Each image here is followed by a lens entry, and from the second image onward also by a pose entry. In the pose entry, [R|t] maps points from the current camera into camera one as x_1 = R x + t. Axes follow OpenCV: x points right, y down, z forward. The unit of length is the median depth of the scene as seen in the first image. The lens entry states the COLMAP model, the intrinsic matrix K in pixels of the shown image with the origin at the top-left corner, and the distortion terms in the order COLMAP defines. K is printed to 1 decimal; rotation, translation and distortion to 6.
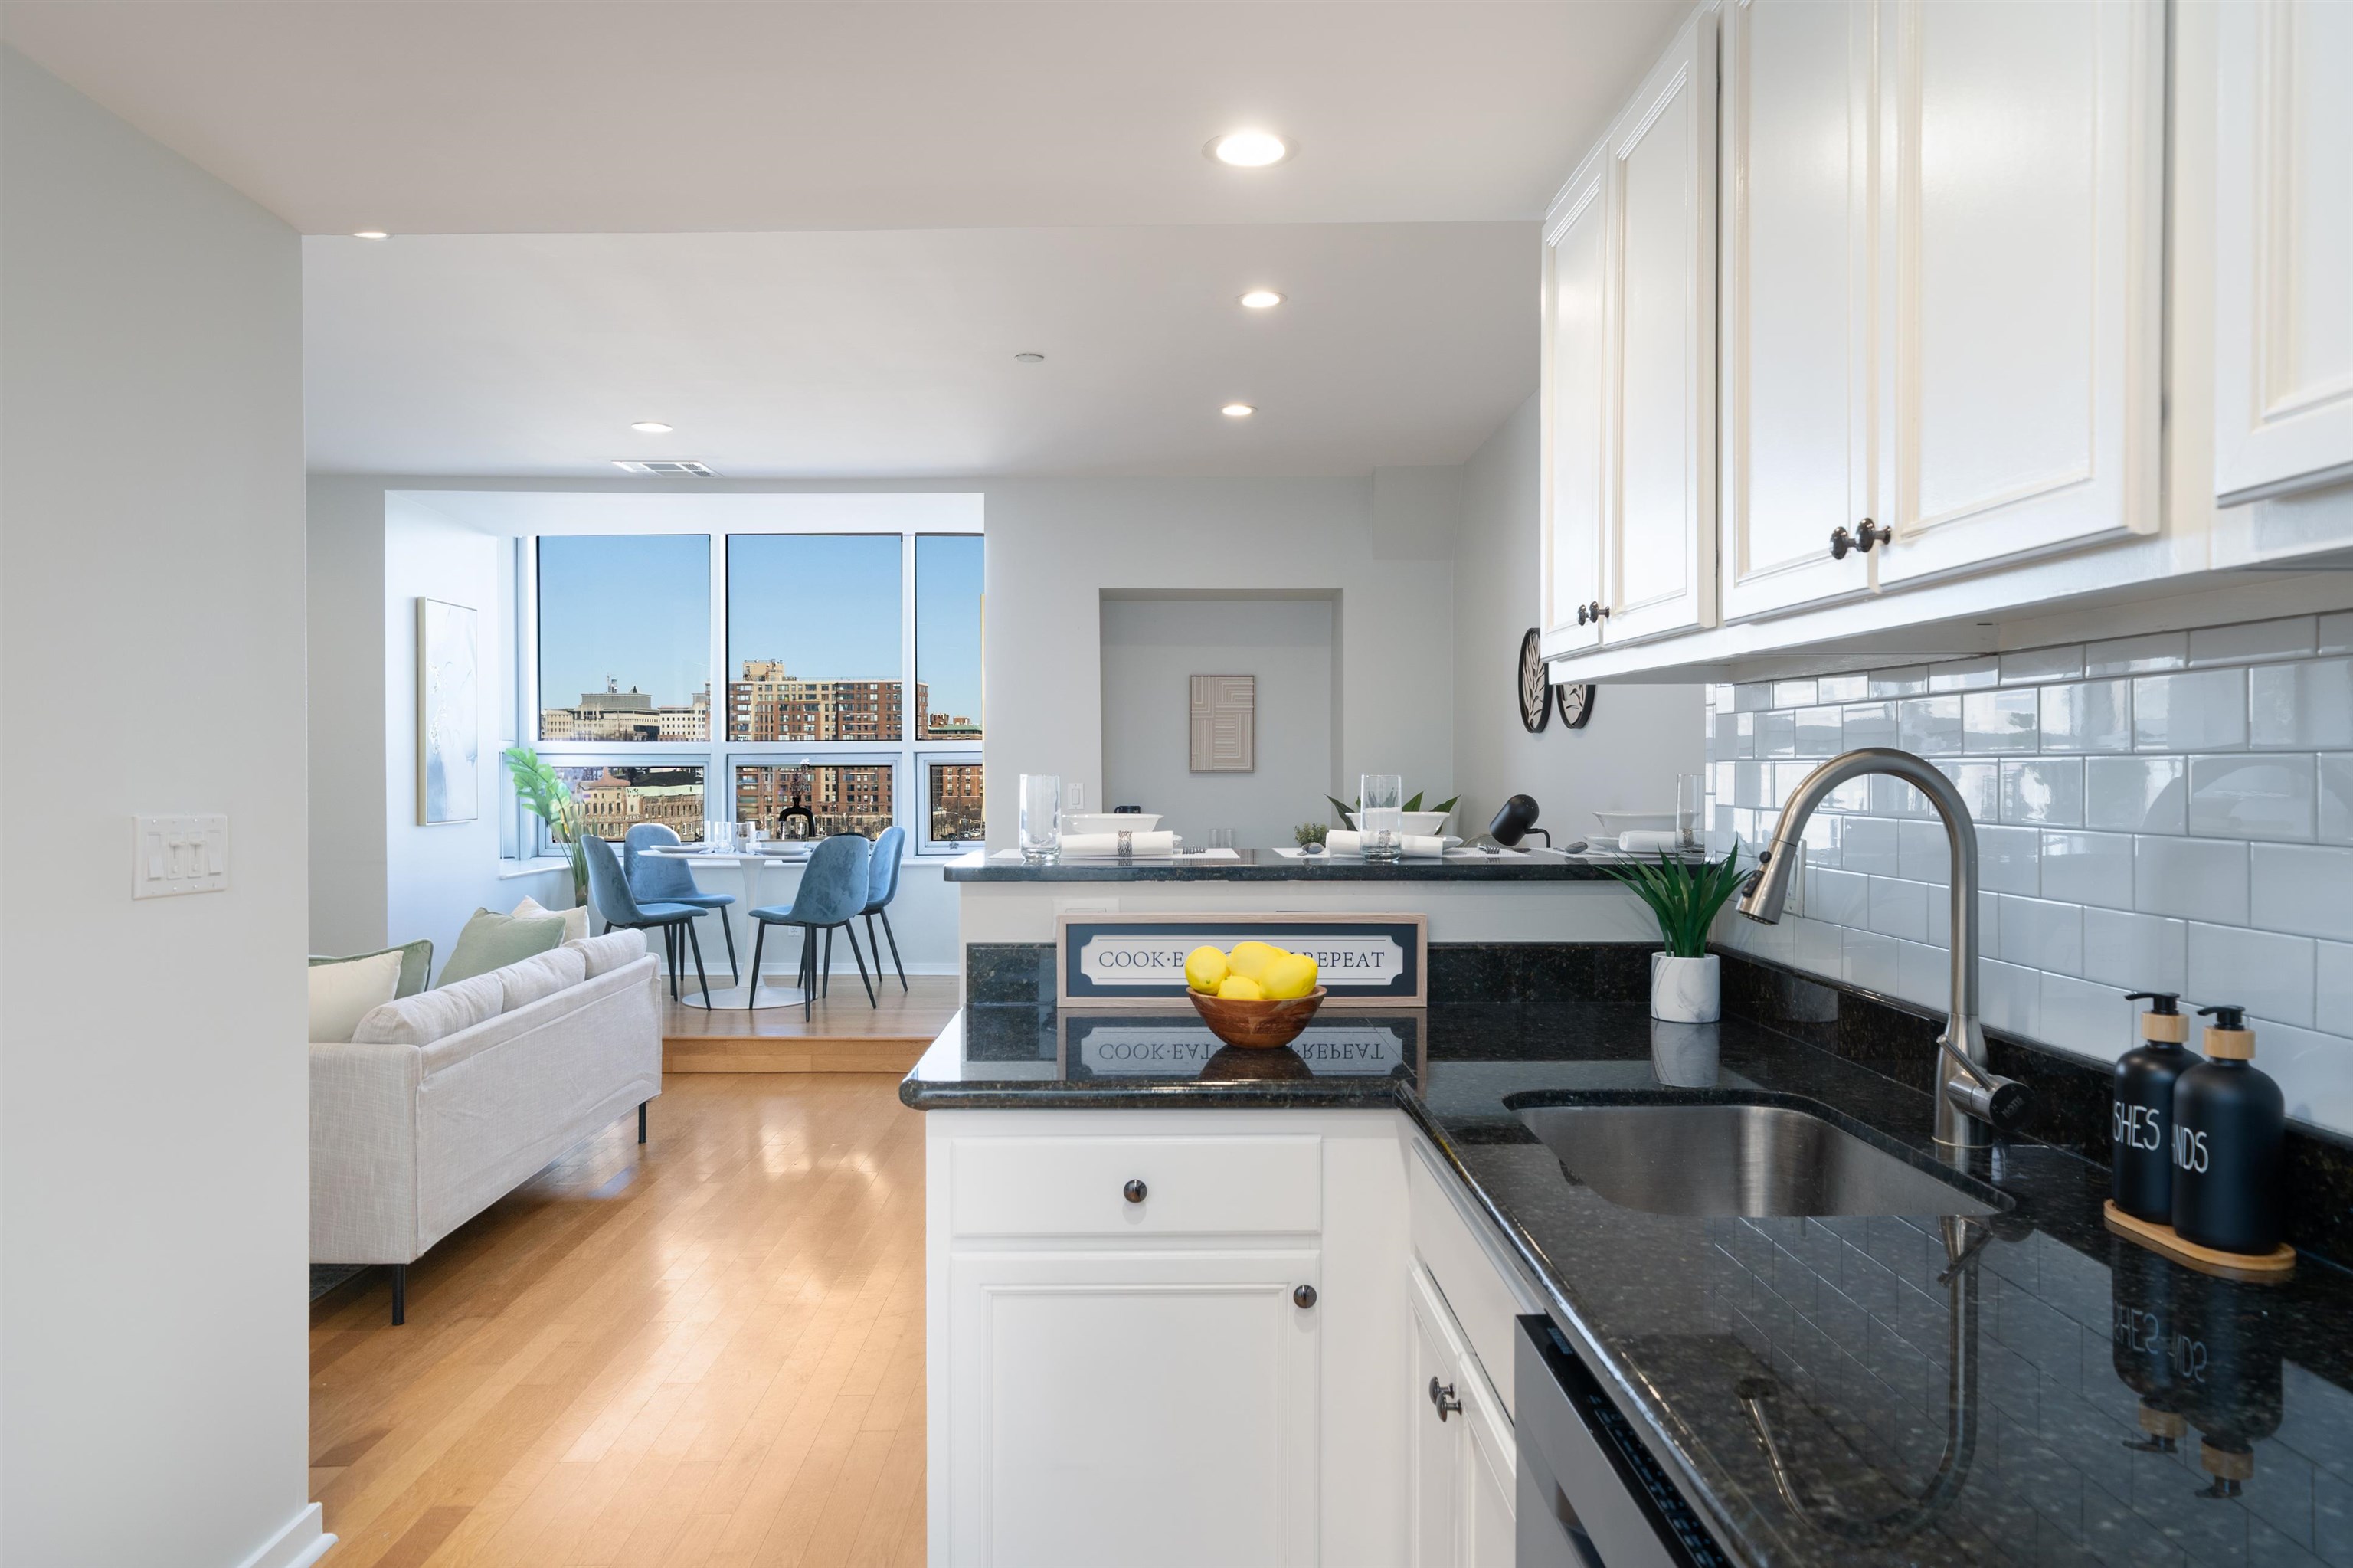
lens RADIAL K [[1472.4, 0, 1176.5], [0, 1472.4, 784.0], [0, 0, 1]] dist [-0.000910, 0.000162]
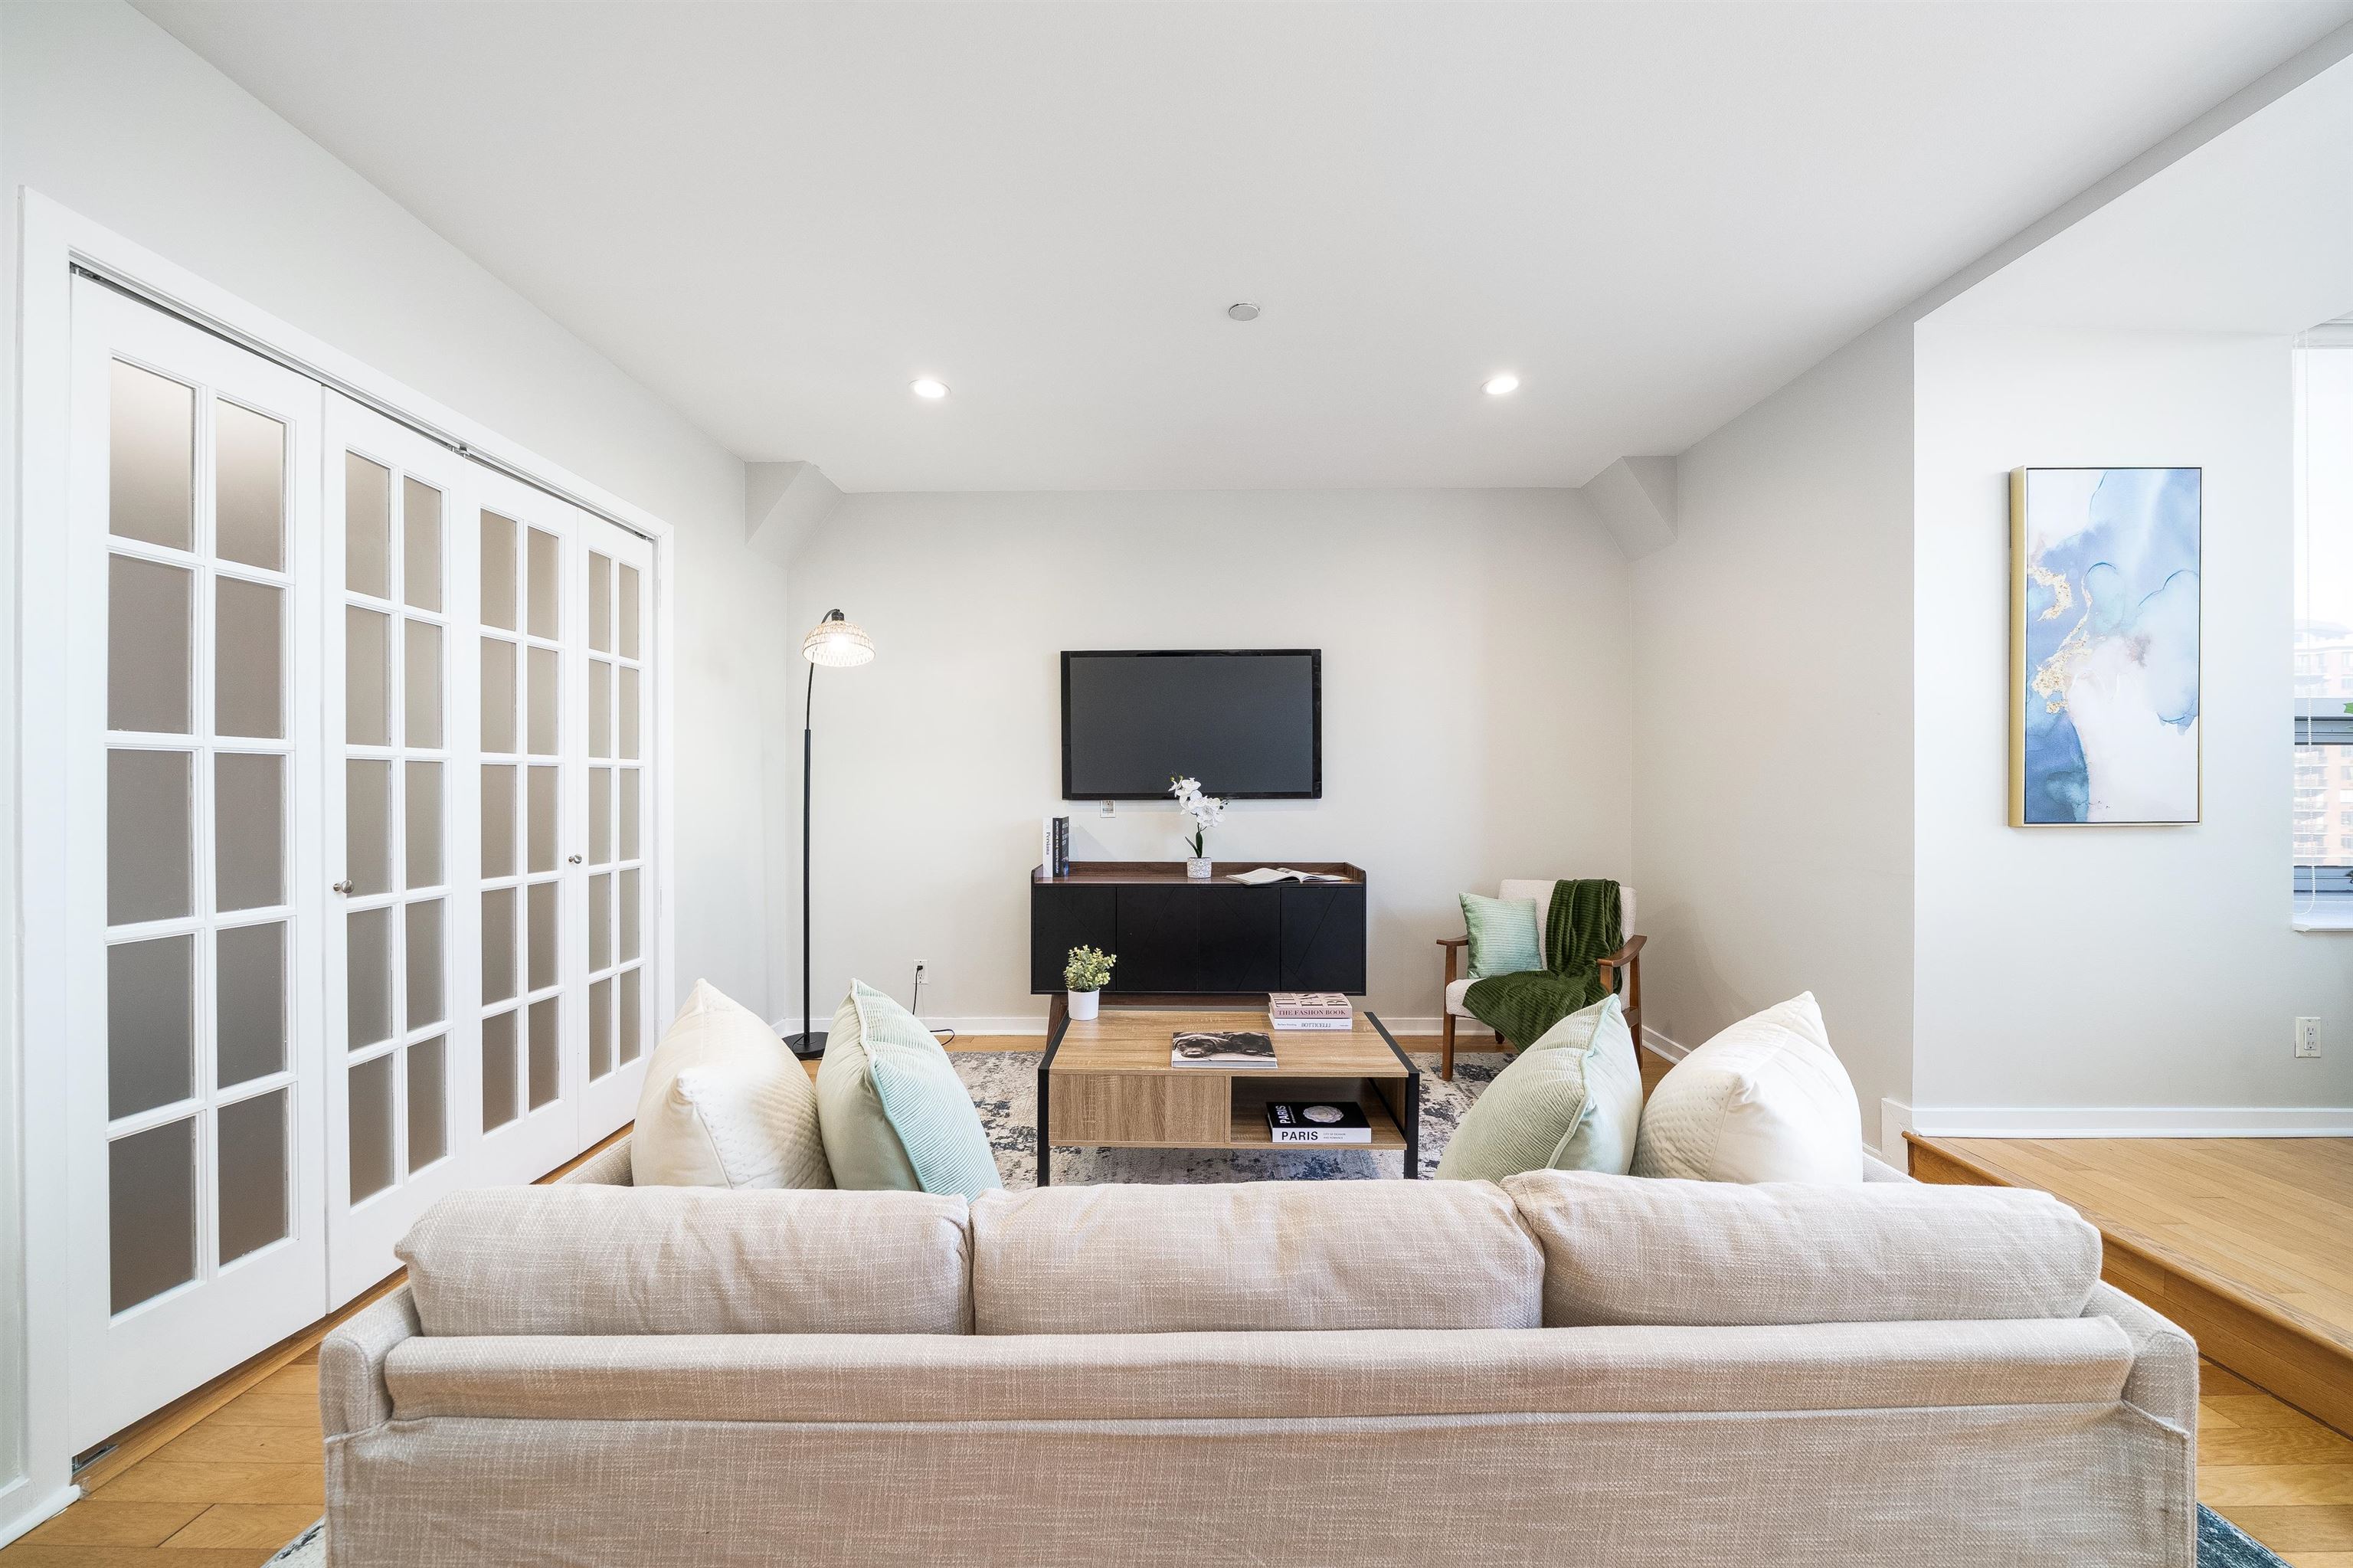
lens RADIAL K [[794.8, 0, 1183.2], [0, 794.8, 784.0], [0, 0, 1]] dist [-0.001780, -0.000036]
pose [[-0.017402, 0.002157, -0.999846, -0.431700], [-0.009223, 0.999955, 0.002318, 0.034196], [0.999806, 0.009262, -0.017381, 1.757705]]
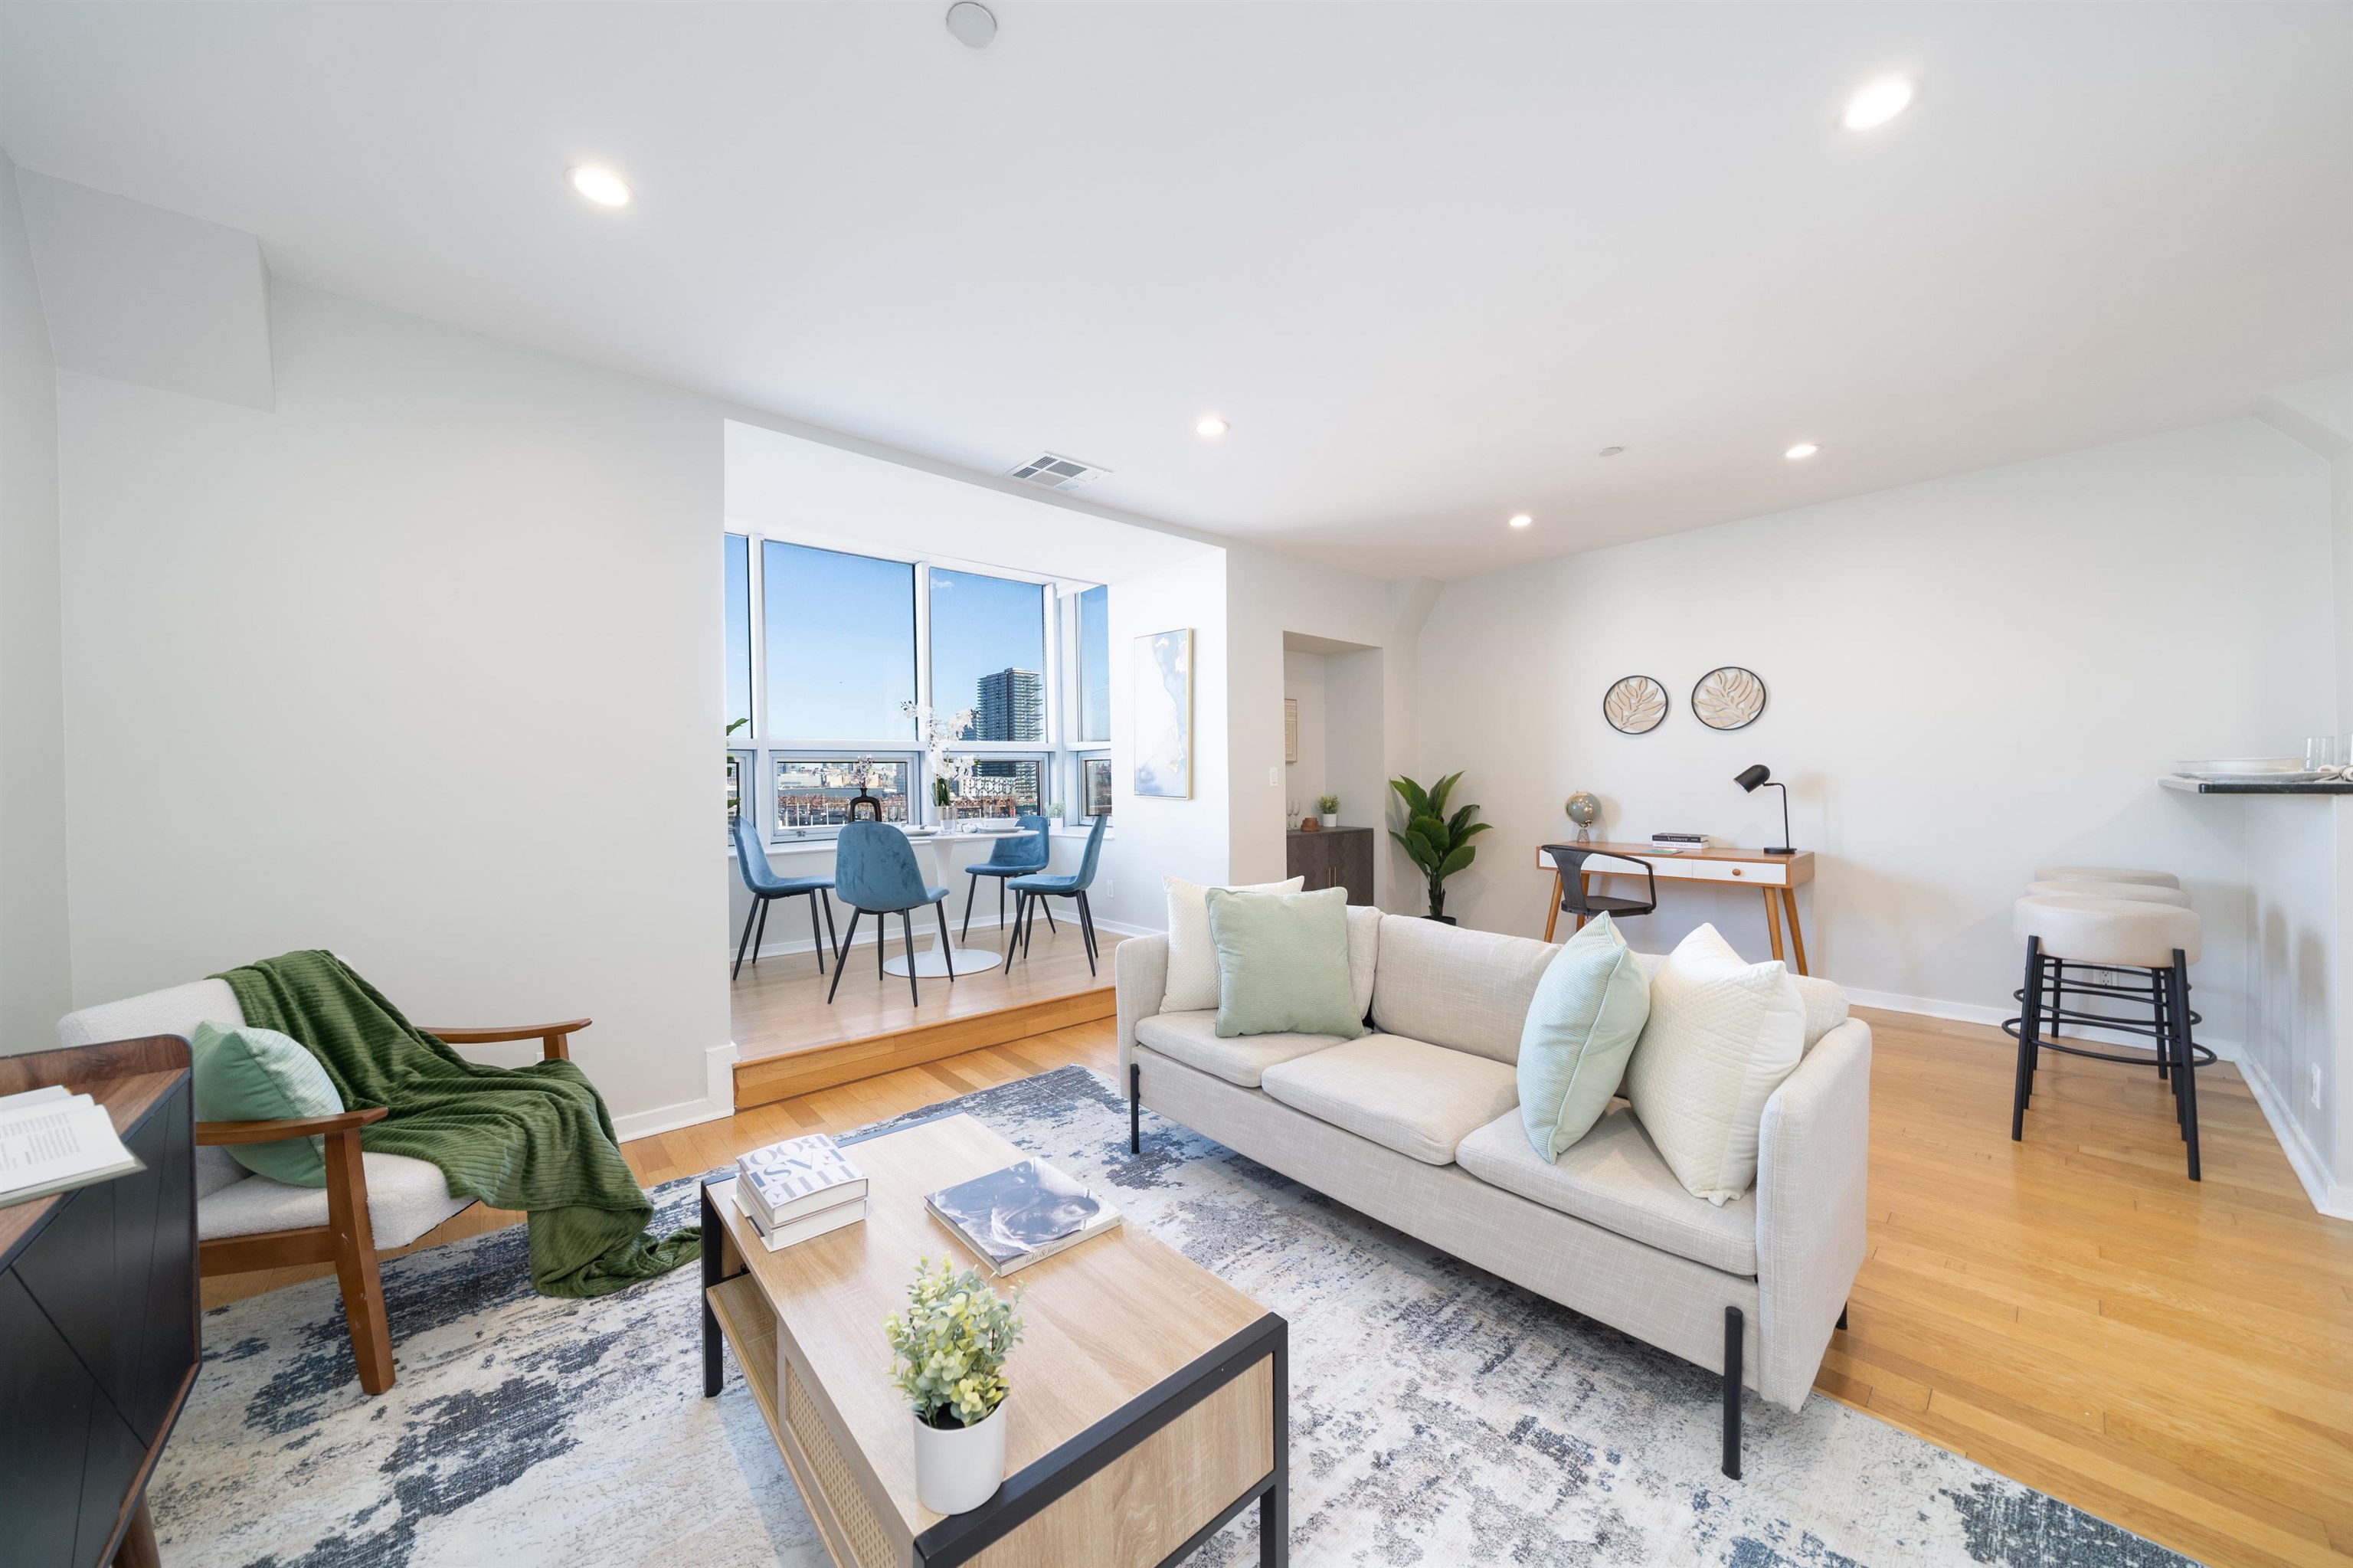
lens RADIAL K [[805.1, 0, 1159.9], [0, 805.1, 778.0], [0, 0, 1]] dist [-0.004665, 0.000002]
pose [[0.771909, -0.006539, 0.635699, -1.679483], [0.015560, 0.999842, -0.008610, 0.036164], [-0.635542, 0.016538, 0.771889, 1.253508]]
